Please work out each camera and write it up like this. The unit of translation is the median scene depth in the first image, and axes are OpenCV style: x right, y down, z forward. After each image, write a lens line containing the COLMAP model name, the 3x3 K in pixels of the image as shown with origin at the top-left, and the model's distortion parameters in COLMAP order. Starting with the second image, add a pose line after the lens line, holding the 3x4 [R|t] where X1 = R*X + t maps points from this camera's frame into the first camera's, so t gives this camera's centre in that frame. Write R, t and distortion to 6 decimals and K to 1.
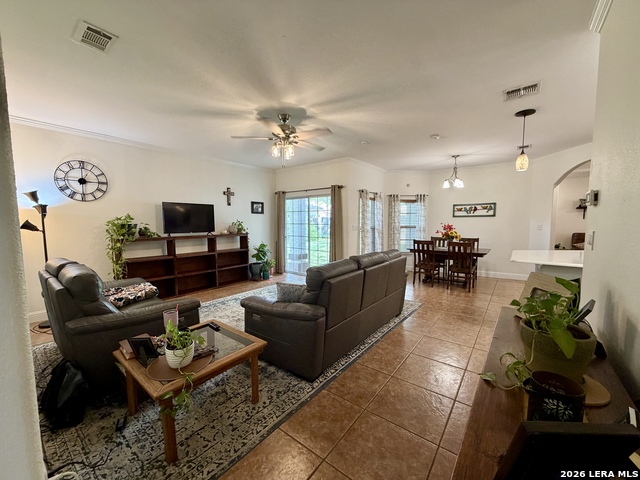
lens RADIAL K [[254.0, 0, 318.7], [0, 254.0, 241.2], [0, 0, 1]] dist [0.001688, 0.000519]
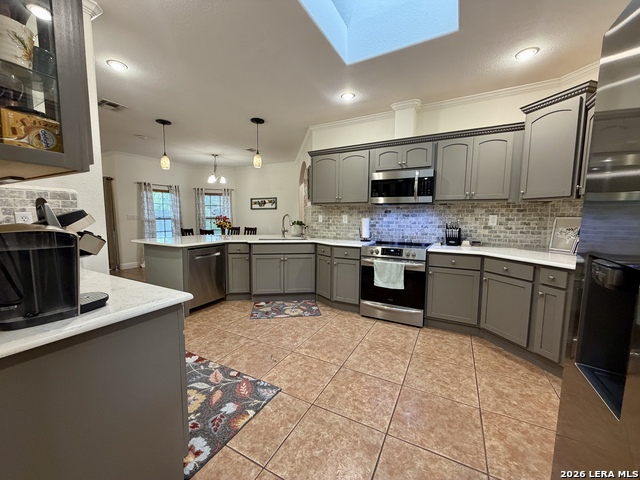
lens RADIAL K [[254.0, 0, 318.7], [0, 254.0, 241.2], [0, 0, 1]] dist [0.001688, 0.000519]
pose [[0.984314, 0.000207, 0.176426, 0.664696], [-0.000299, 1.000000, 0.000491, 0.048255], [-0.176426, -0.000536, 0.984314, -0.177524]]
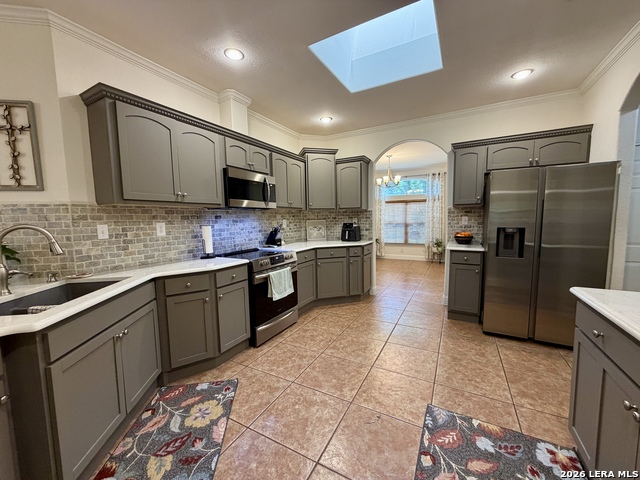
lens RADIAL K [[254.0, 0, 318.7], [0, 254.0, 241.2], [0, 0, 1]] dist [0.001688, 0.000519]
pose [[-0.160725, -0.075888, 0.984077, 0.434581], [0.114461, 0.988879, 0.094953, 0.002587], [-0.980340, 0.127900, -0.150252, 0.252512]]
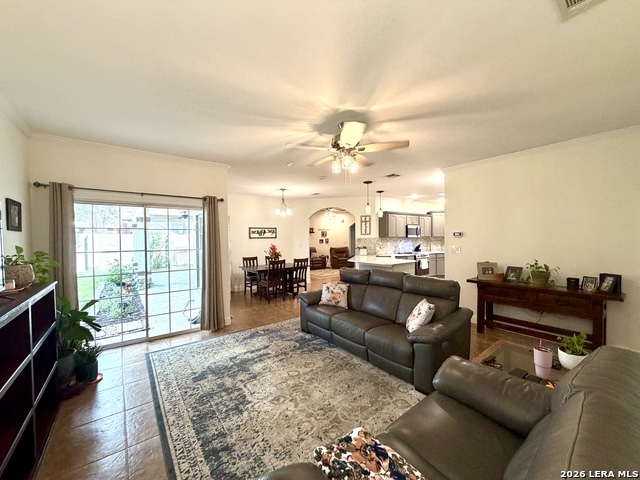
lens RADIAL K [[254.0, 0, 318.7], [0, 254.0, 241.2], [0, 0, 1]] dist [0.001688, 0.000519]
pose [[0.225703, -0.012977, 0.974110, -0.521302], [0.097295, 0.995212, -0.009286, -0.046640], [-0.969325, 0.096871, 0.225885, 0.483206]]
